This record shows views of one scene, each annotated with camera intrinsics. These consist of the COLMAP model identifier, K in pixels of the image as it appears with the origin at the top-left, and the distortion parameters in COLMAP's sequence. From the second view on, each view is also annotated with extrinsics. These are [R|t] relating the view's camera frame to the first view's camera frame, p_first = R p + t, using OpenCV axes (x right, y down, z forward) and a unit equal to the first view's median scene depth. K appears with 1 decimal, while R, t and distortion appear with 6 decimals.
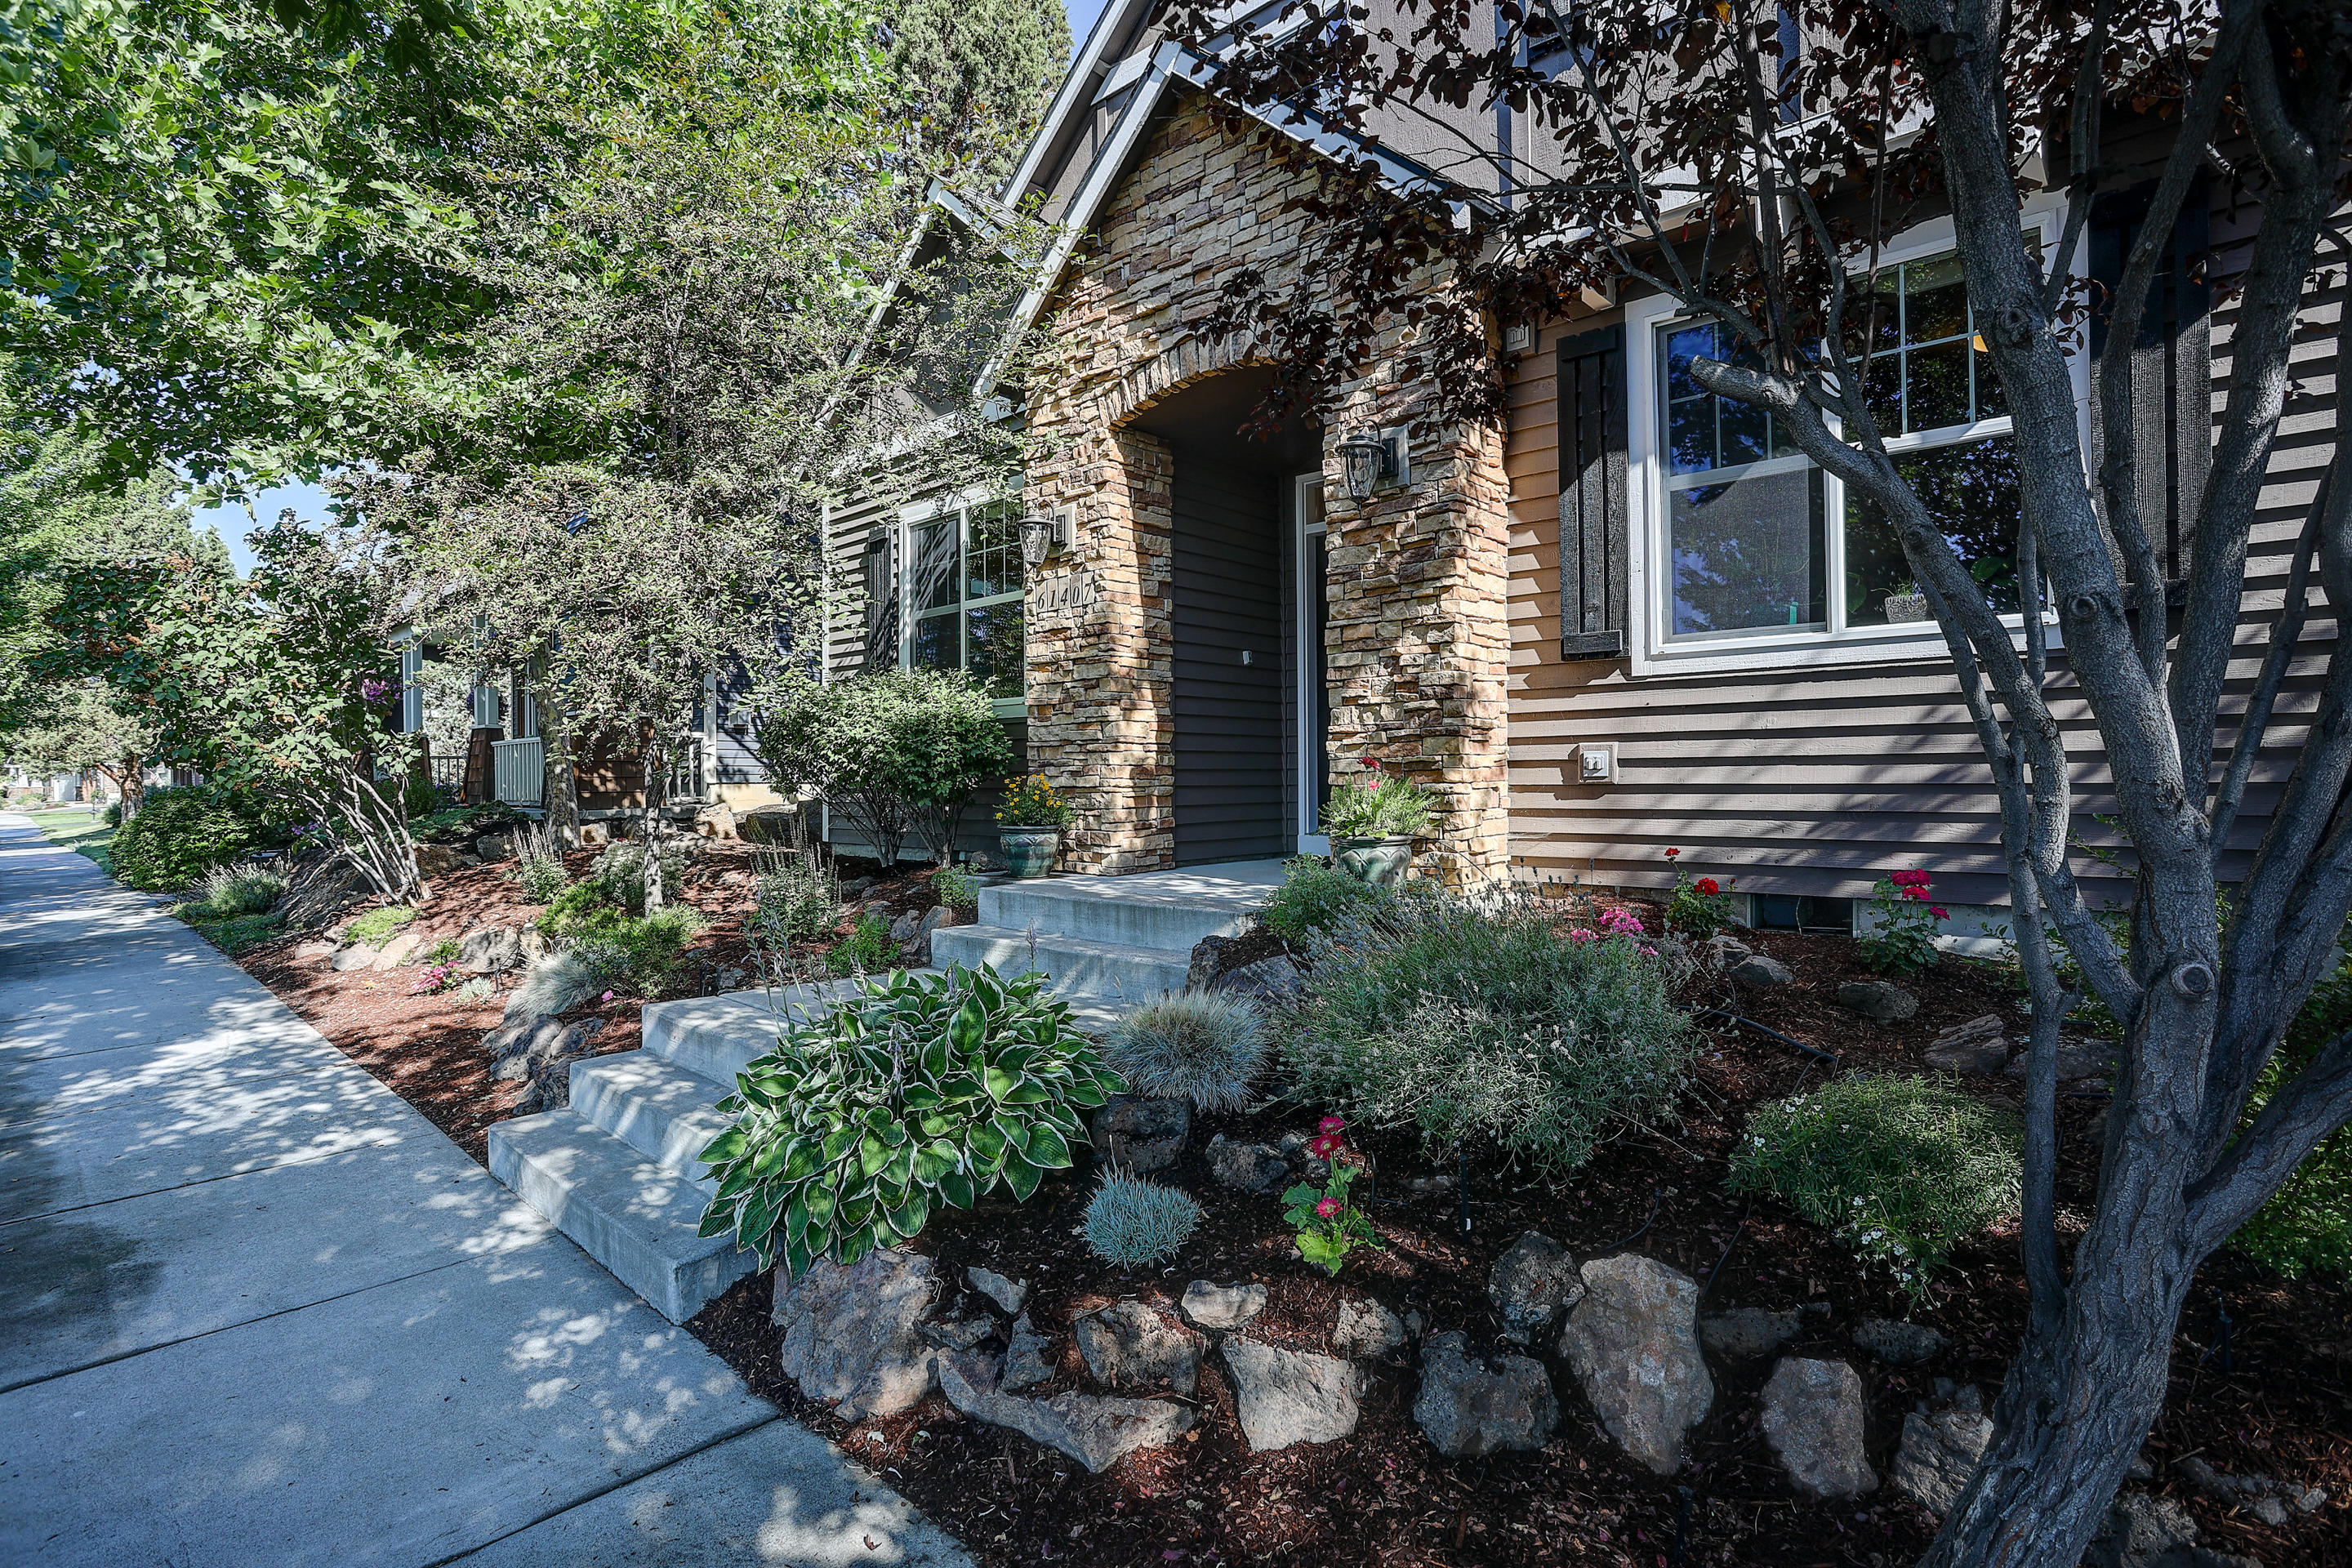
lens RADIAL K [[1145.4, 0, 1182.1], [0, 1145.4, 785.8], [0, 0, 1]] dist [-0.056026, 0.018557]
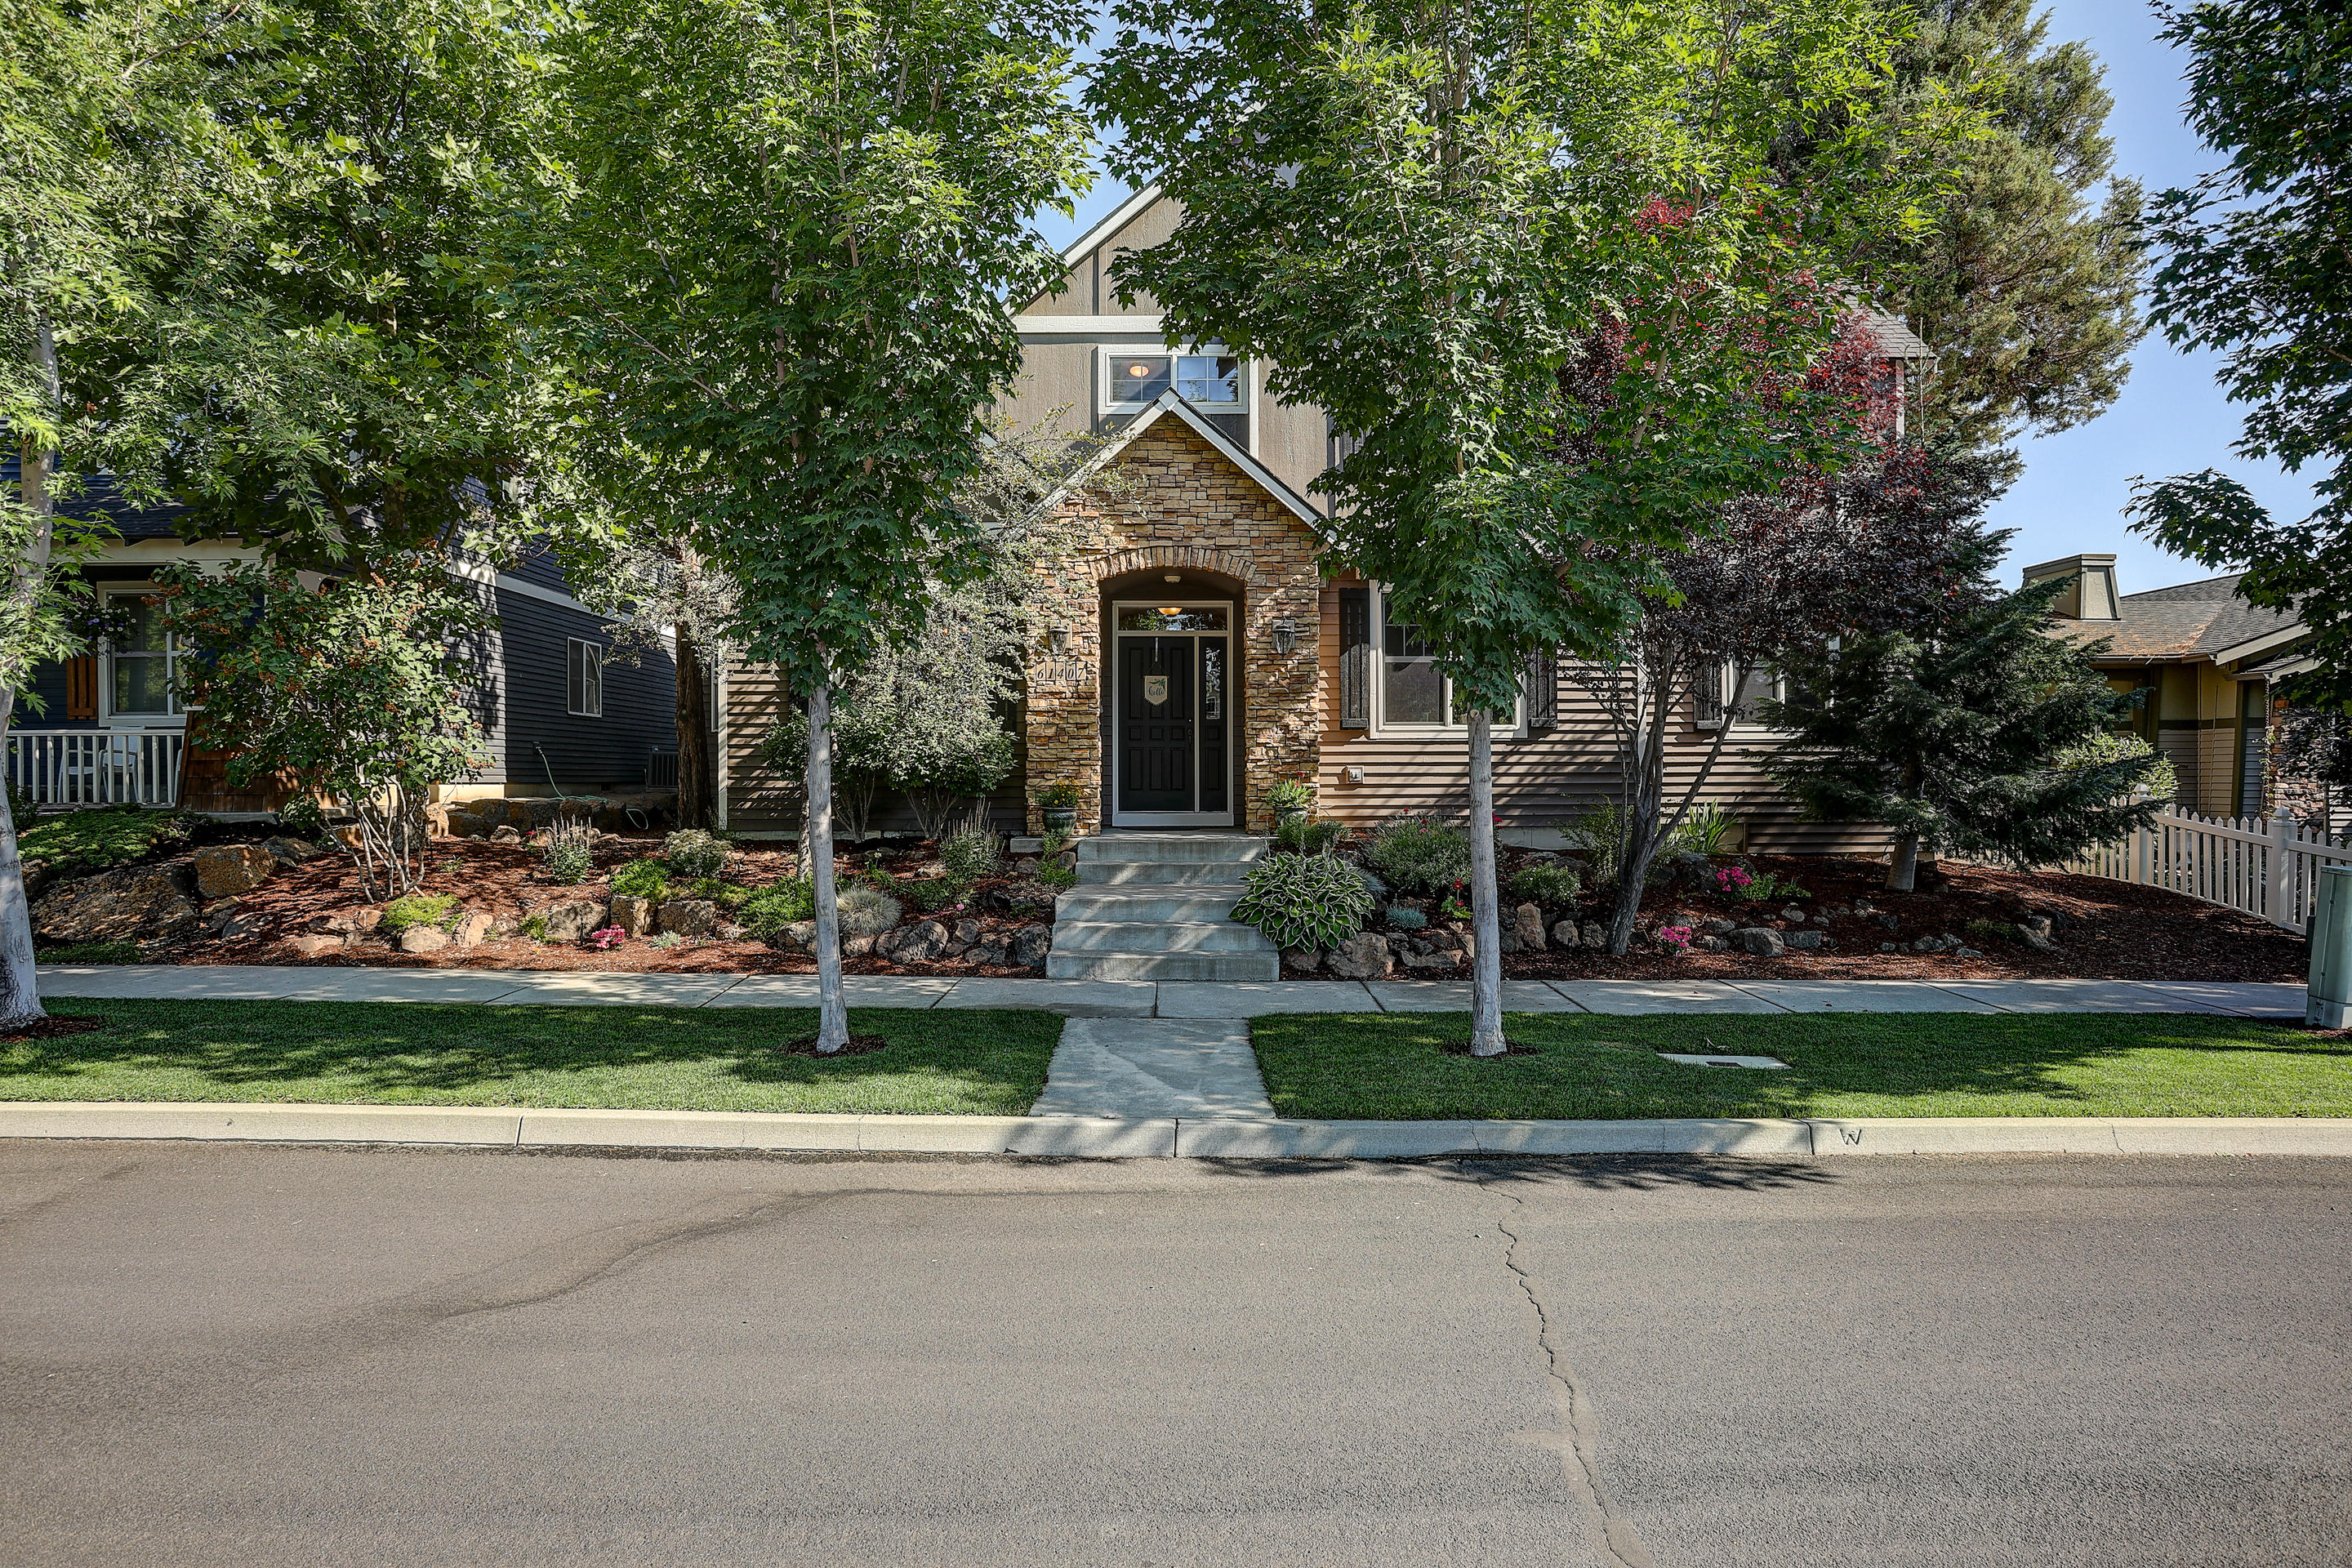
lens RADIAL K [[1376.8, 0, 1169.2], [0, 1376.8, 784.2], [0, 0, 1]] dist [0.000297, 0.000005]
pose [[0.725504, 0.003645, 0.688208, -1.808411], [0.002899, 0.999961, -0.008353, 0.021402], [-0.688212, 0.008055, 0.725465, -0.767721]]
